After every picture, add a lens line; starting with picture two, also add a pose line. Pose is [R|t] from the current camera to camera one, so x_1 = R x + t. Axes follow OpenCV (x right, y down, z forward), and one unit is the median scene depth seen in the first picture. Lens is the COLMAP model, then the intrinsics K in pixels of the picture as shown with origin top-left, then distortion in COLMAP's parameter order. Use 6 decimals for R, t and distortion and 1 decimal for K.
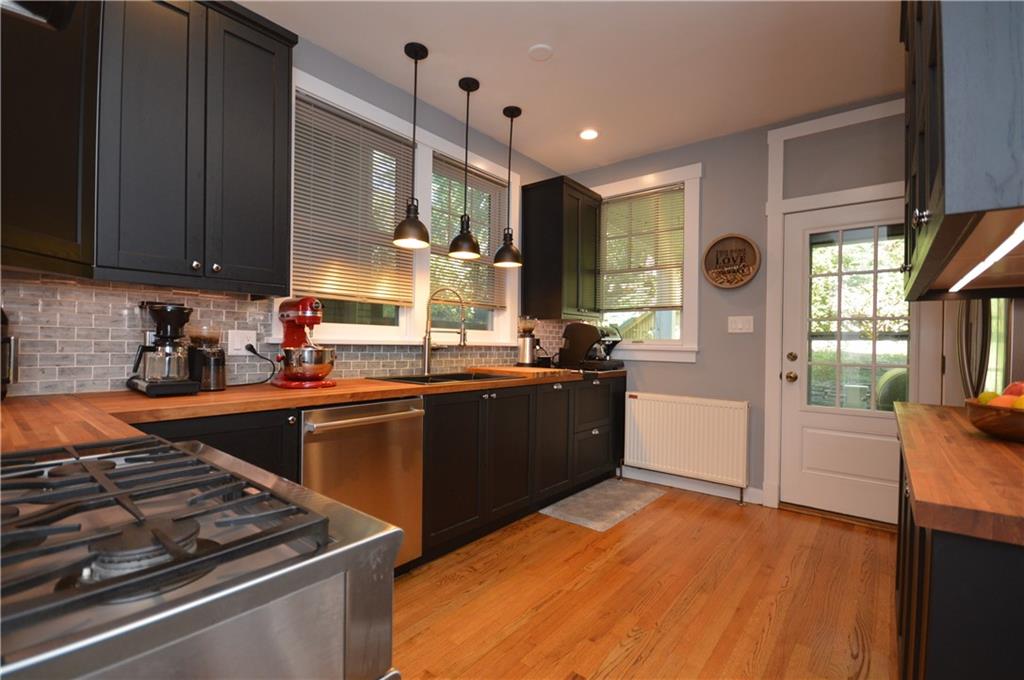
lens RADIAL K [[454.1, 0, 508.6], [0, 454.1, 340.6], [0, 0, 1]] dist [0.009294, -0.010518]
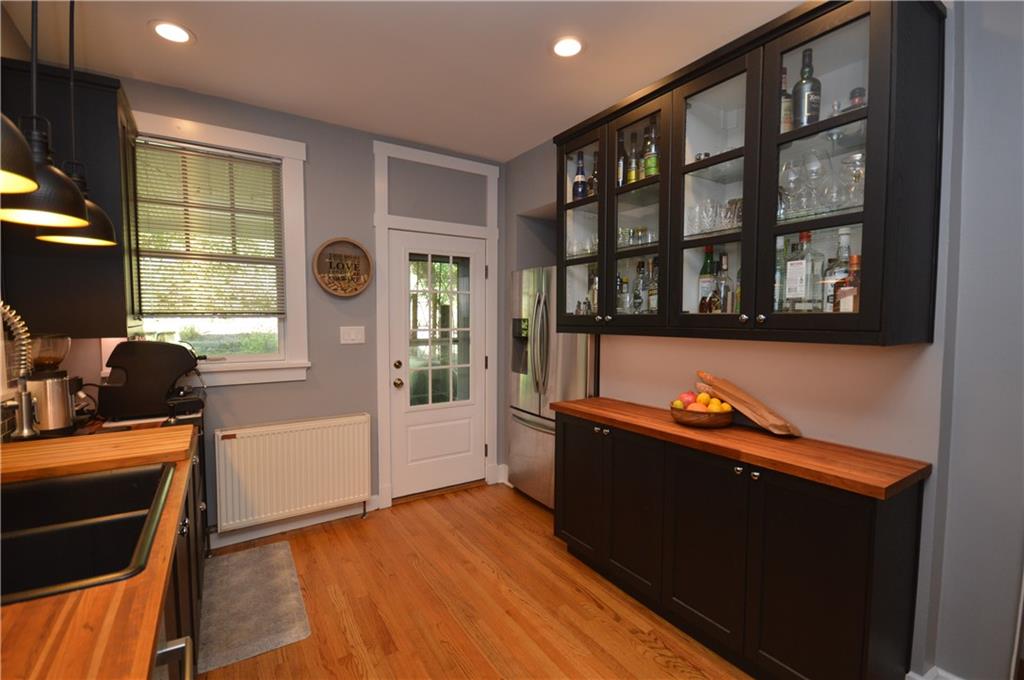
lens RADIAL K [[454.1, 0, 509.7], [0, 454.1, 341.0], [0, 0, 1]] dist [0.009294, -0.010518]
pose [[0.308285, -0.066138, 0.948992, -0.319566], [0.001275, 0.997608, 0.069112, -0.094958], [-0.951293, -0.020097, 0.307632, 0.419166]]
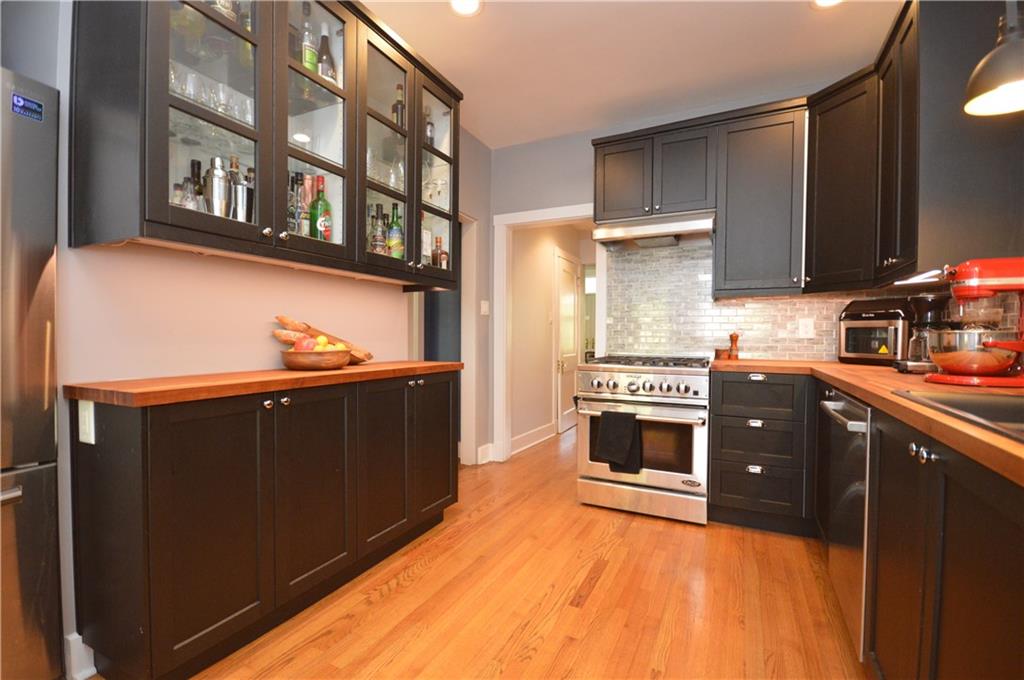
lens RADIAL K [[454.1, 0, 507.6], [0, 454.1, 343.2], [0, 0, 1]] dist [0.009294, -0.010518]
pose [[-0.976075, -0.019201, -0.216584, 0.294110], [-0.020854, 0.999768, 0.005348, 0.032186], [0.216431, 0.009737, -0.976249, 1.048148]]
